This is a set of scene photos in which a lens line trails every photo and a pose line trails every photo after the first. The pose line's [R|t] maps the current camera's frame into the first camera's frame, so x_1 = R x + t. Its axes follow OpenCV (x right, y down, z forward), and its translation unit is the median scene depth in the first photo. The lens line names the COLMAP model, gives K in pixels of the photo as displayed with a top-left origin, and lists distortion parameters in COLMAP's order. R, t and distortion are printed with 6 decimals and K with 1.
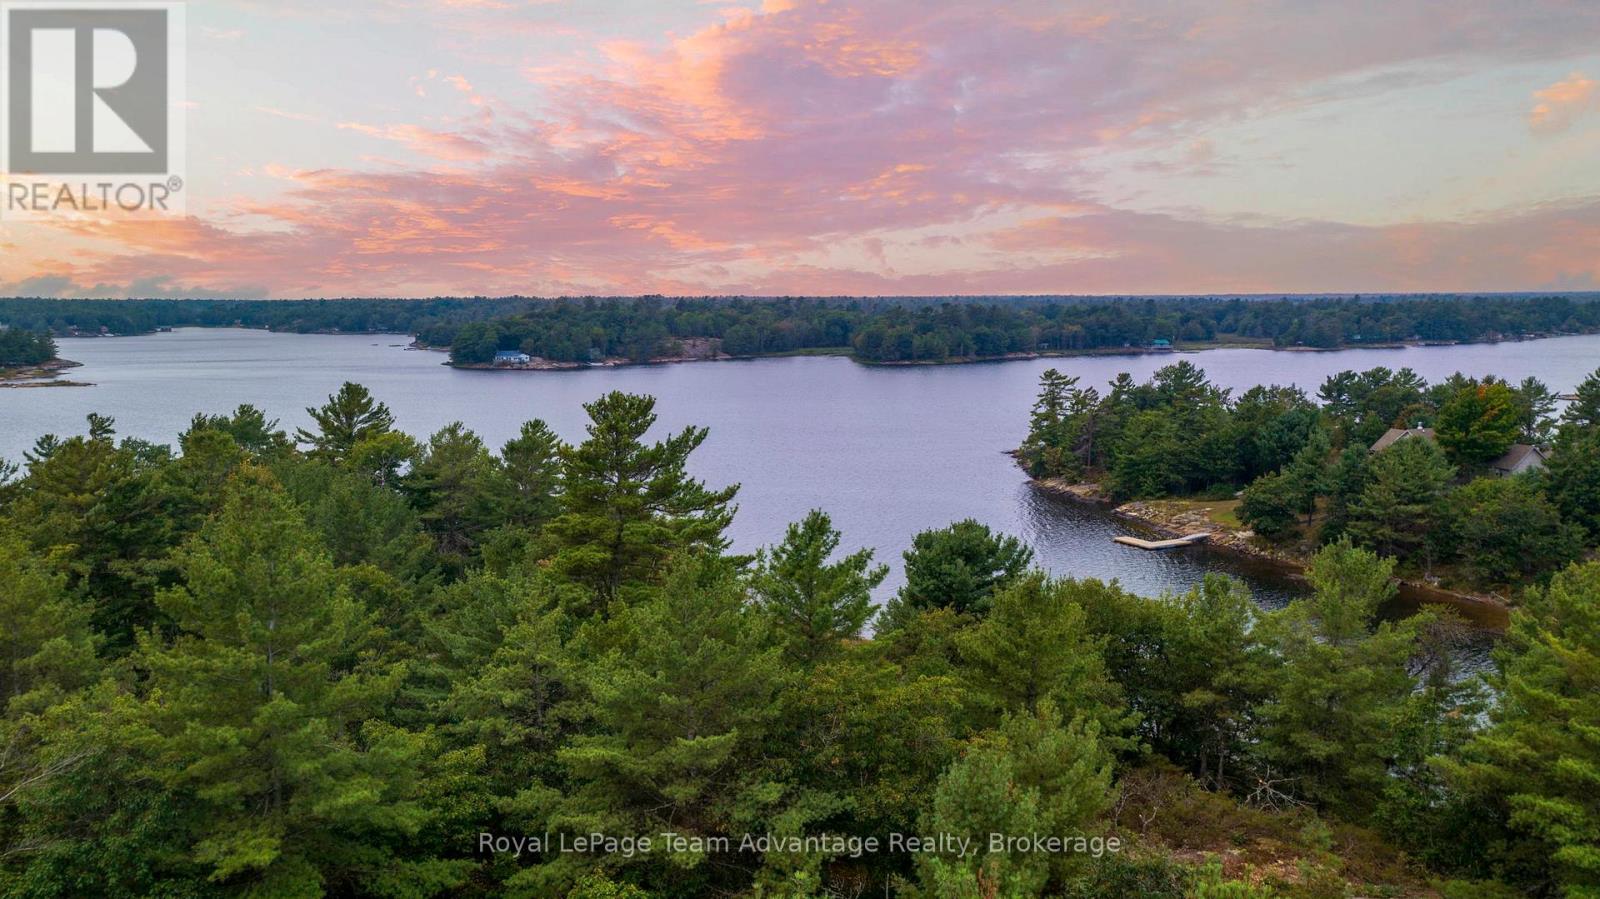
lens RADIAL K [[1265.1, 0, 802.9], [0, 1265.1, 453.3], [0, 0, 1]] dist [-0.008025, 0.007257]
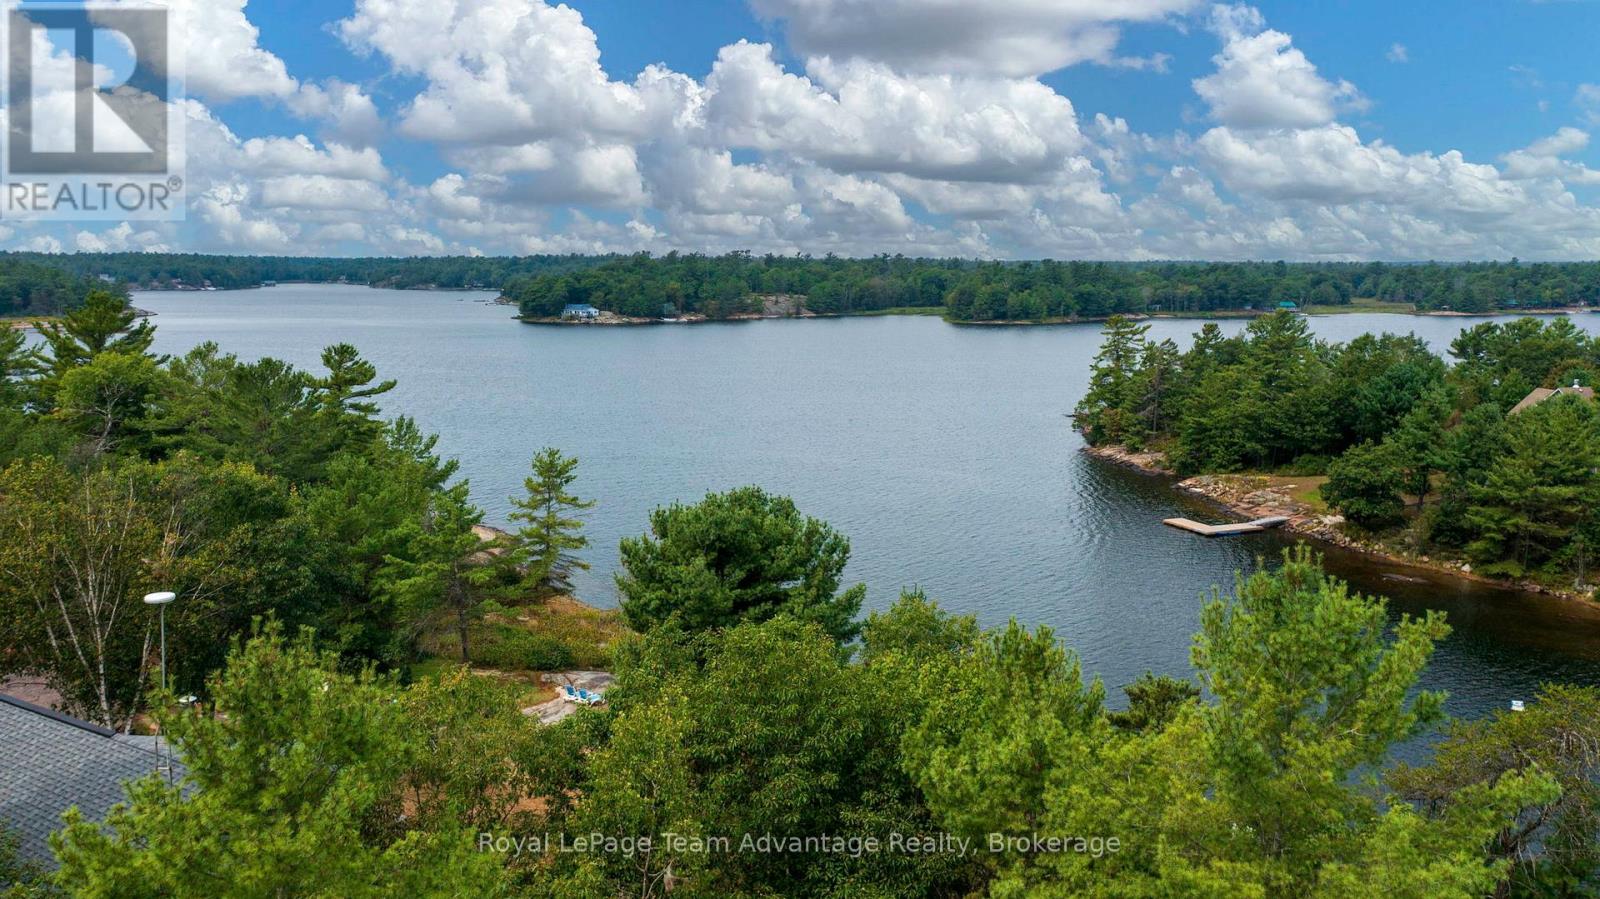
lens RADIAL K [[1276.4, 0, 800.0], [0, 1276.4, 449.5], [0, 0, 1]] dist [-0.007921, 0.012887]
pose [[0.995153, 0.021379, -0.095985, 0.113056], [-0.019227, 0.999544, 0.023292, 0.010610], [0.096440, -0.021334, 0.995110, 0.218368]]
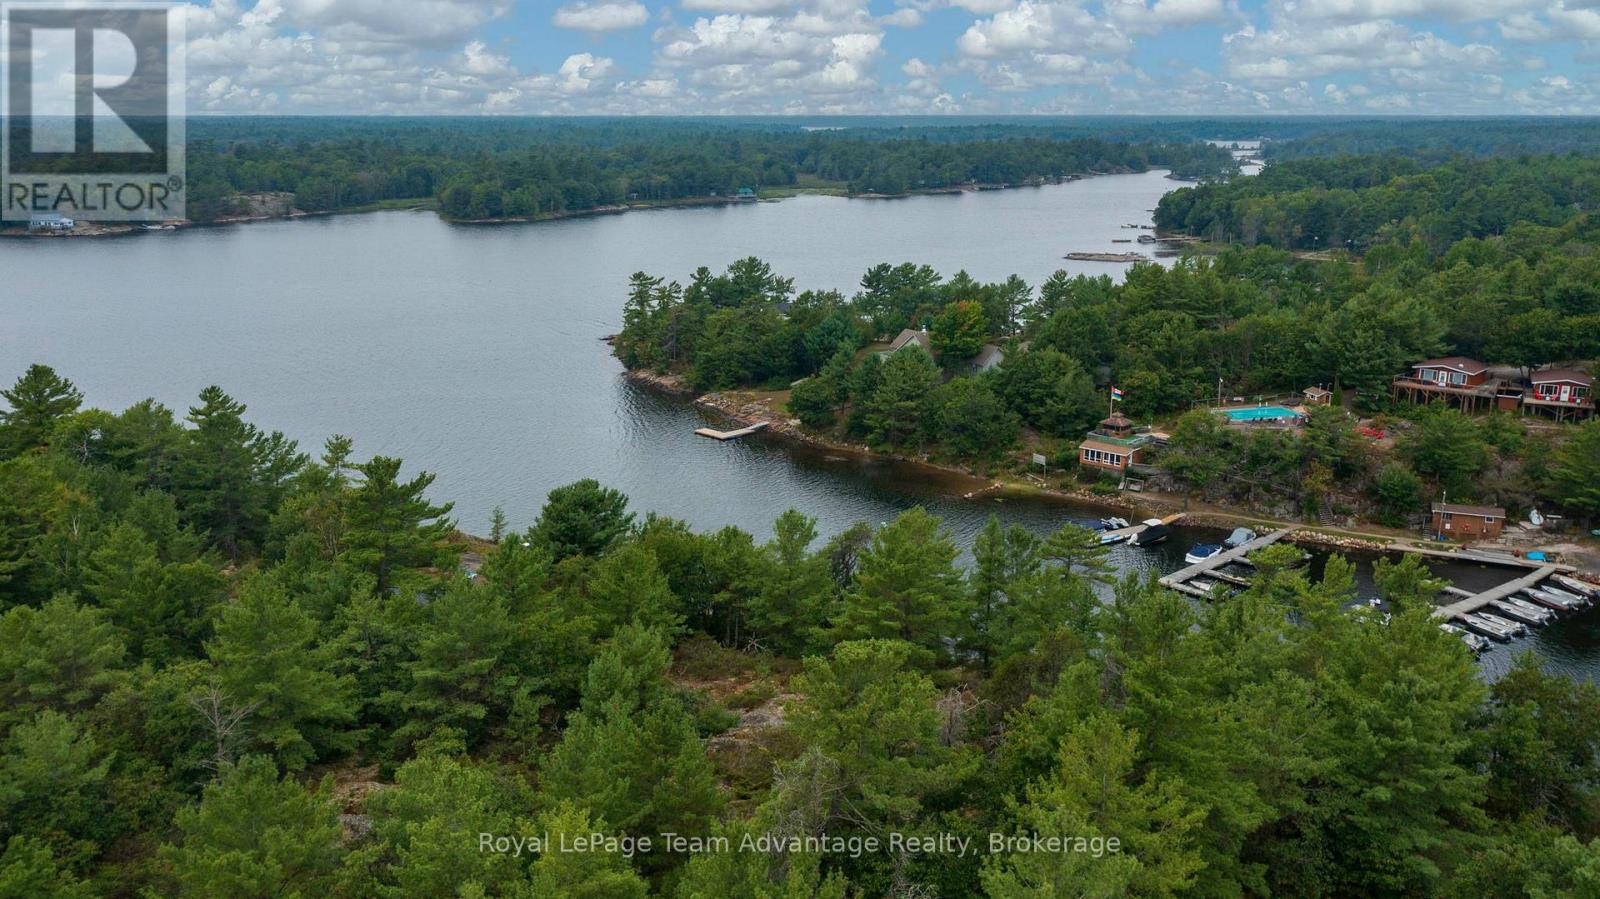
lens RADIAL K [[1320.1, 0, 802.2], [0, 1320.1, 445.5], [0, 0, 1]] dist [-0.003804, 0.013938]
pose [[0.951834, -0.065873, 0.299455, -0.047612], [0.027795, 0.991166, 0.129686, -0.097447], [-0.305352, -0.115116, 0.945256, -0.295065]]
